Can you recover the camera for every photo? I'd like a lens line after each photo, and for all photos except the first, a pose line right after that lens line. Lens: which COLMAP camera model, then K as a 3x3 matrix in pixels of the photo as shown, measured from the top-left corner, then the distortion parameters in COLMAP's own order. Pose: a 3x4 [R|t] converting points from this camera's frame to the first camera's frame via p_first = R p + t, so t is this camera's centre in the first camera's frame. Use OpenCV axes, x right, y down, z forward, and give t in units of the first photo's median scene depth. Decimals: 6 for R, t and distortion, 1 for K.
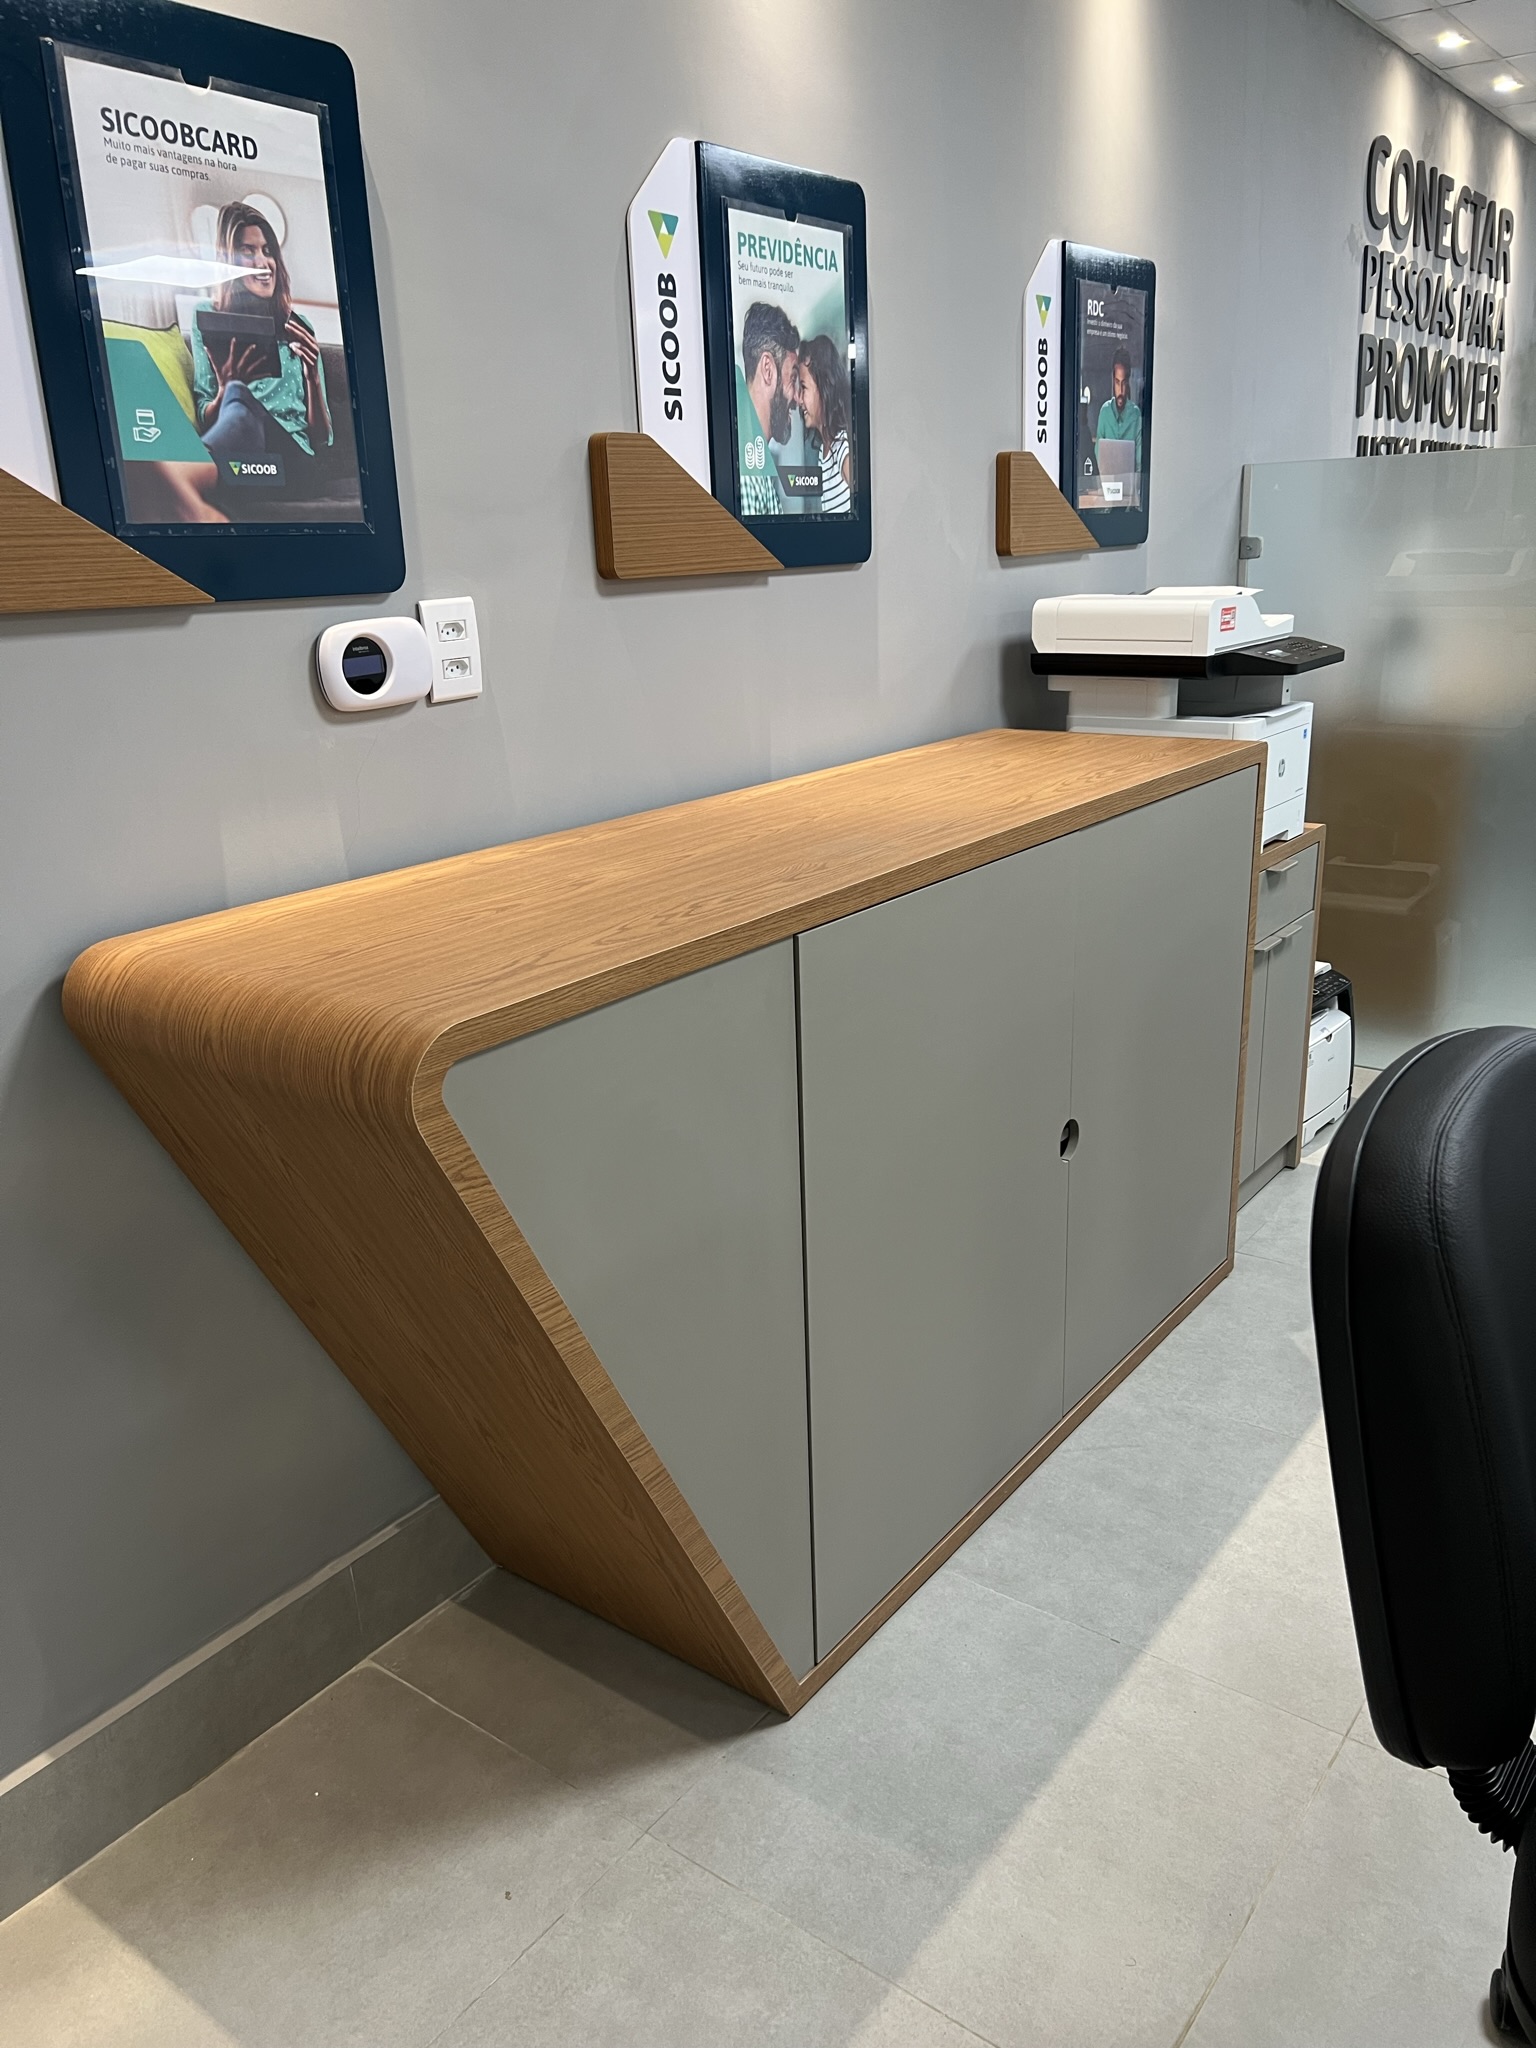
lens RADIAL K [[1565.7, 0, 800.3], [0, 1565.7, 952.9], [0, 0, 1]] dist [0.049226, -0.051825]
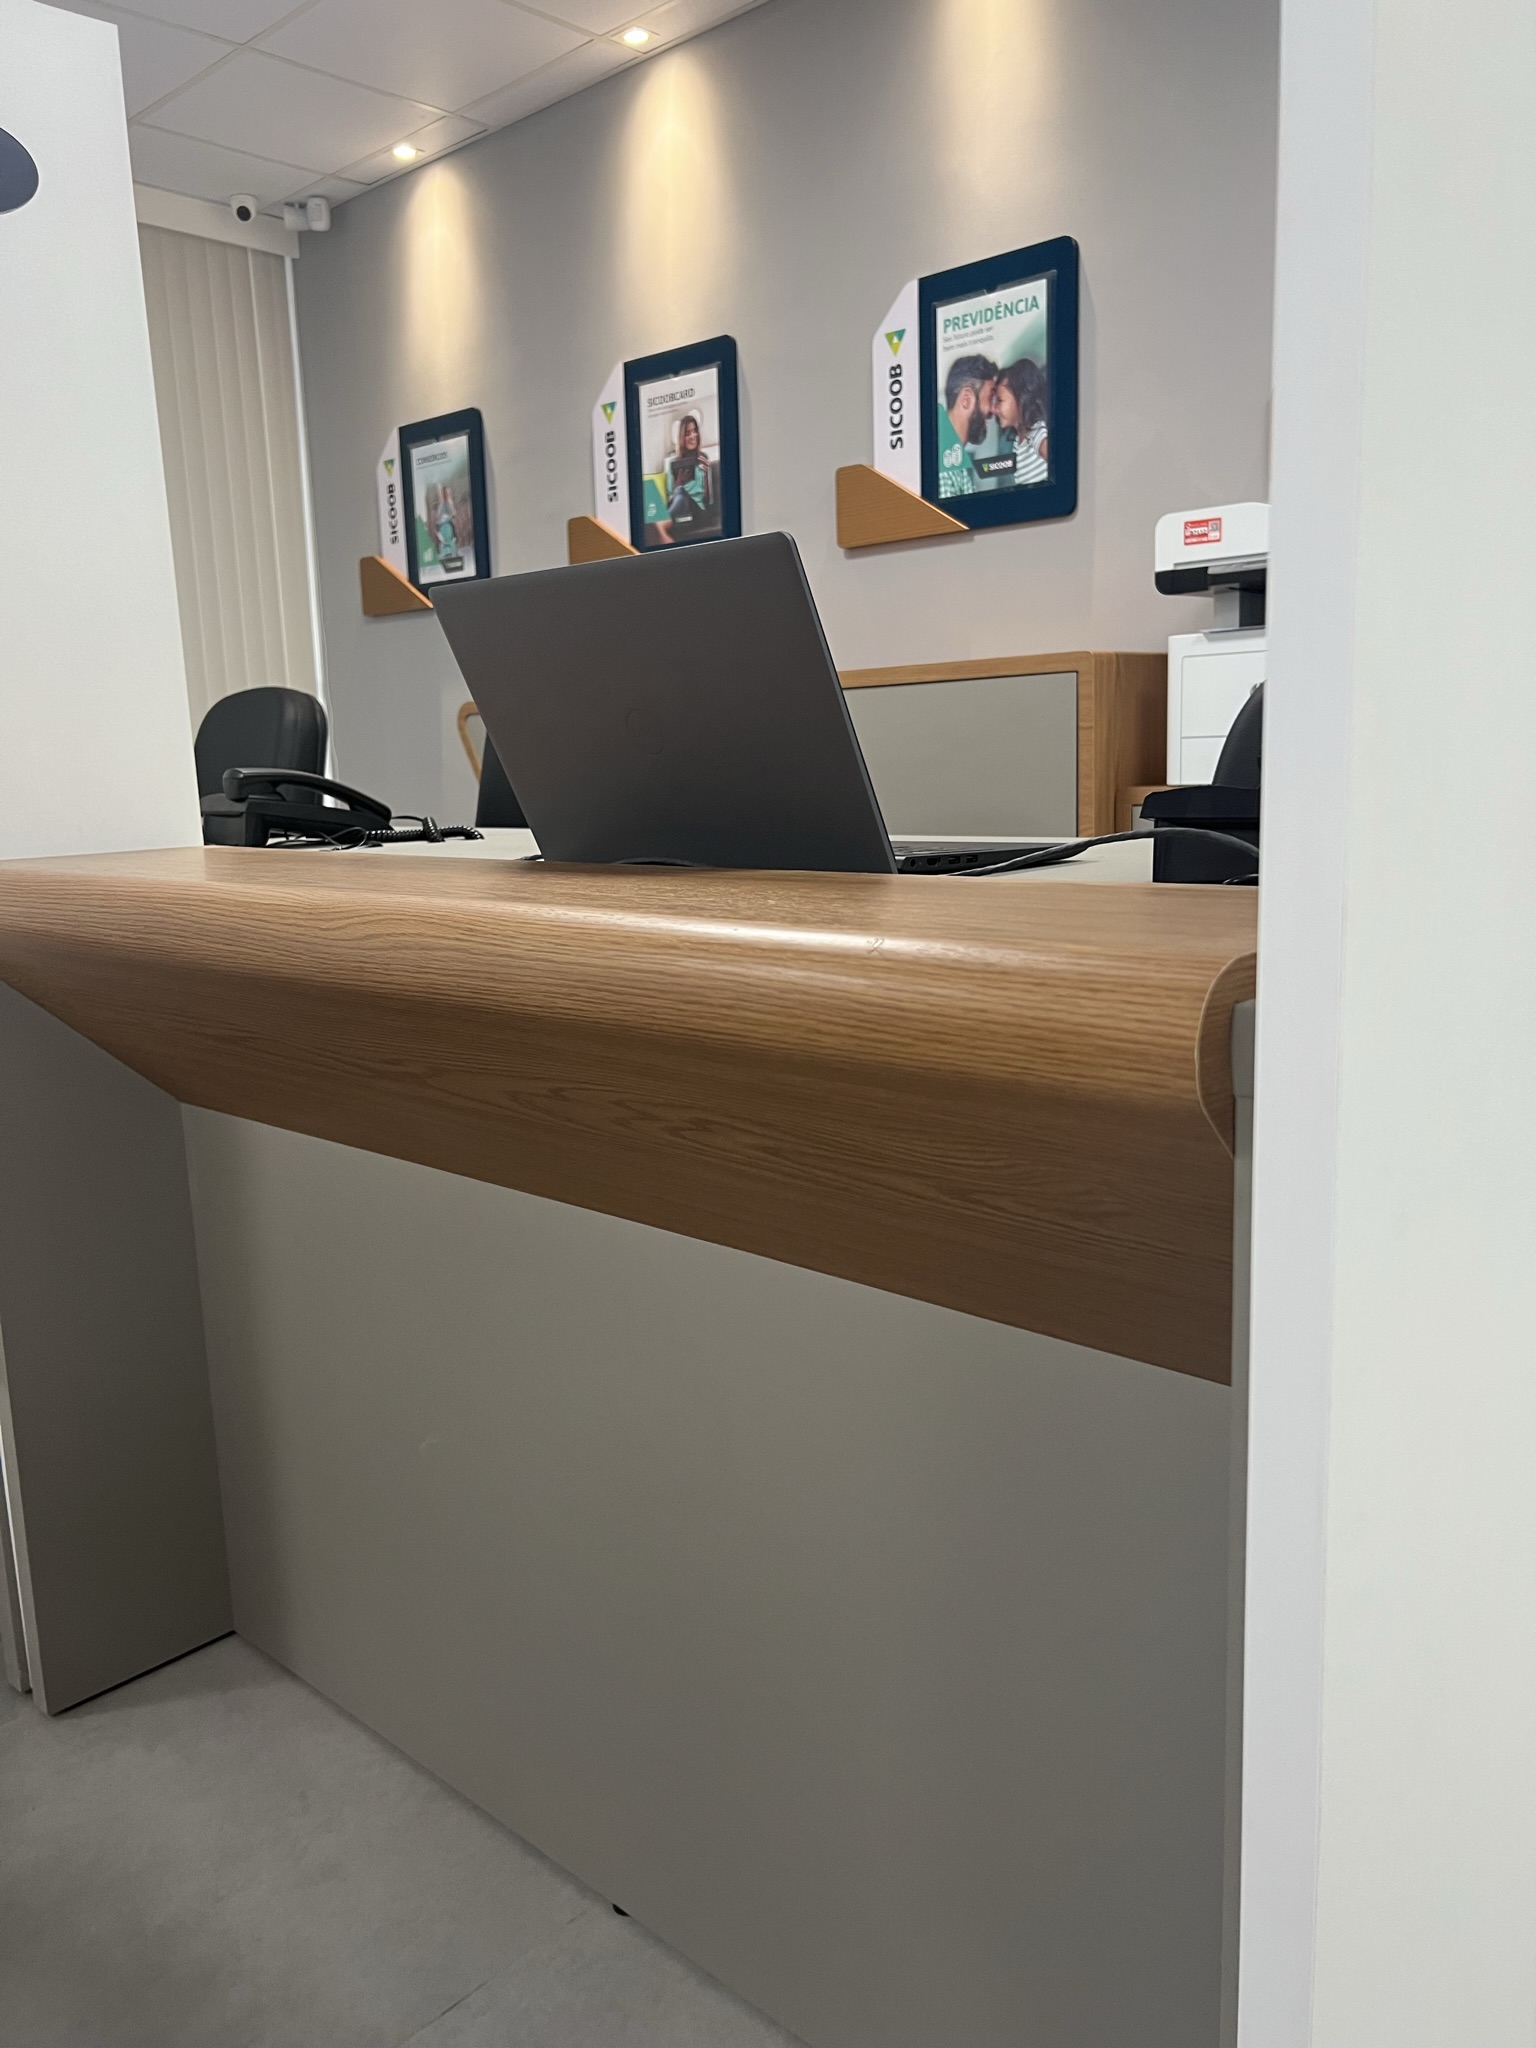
lens RADIAL K [[1565.7, 0, 776.2], [0, 1565.7, 1012.8], [0, 0, 1]] dist [0.049226, -0.051825]
pose [[-0.092690, 0.207894, -0.973750, 1.676622], [-0.210777, 0.951700, 0.223250, -0.108308], [0.973130, 0.225937, -0.044393, 1.060262]]
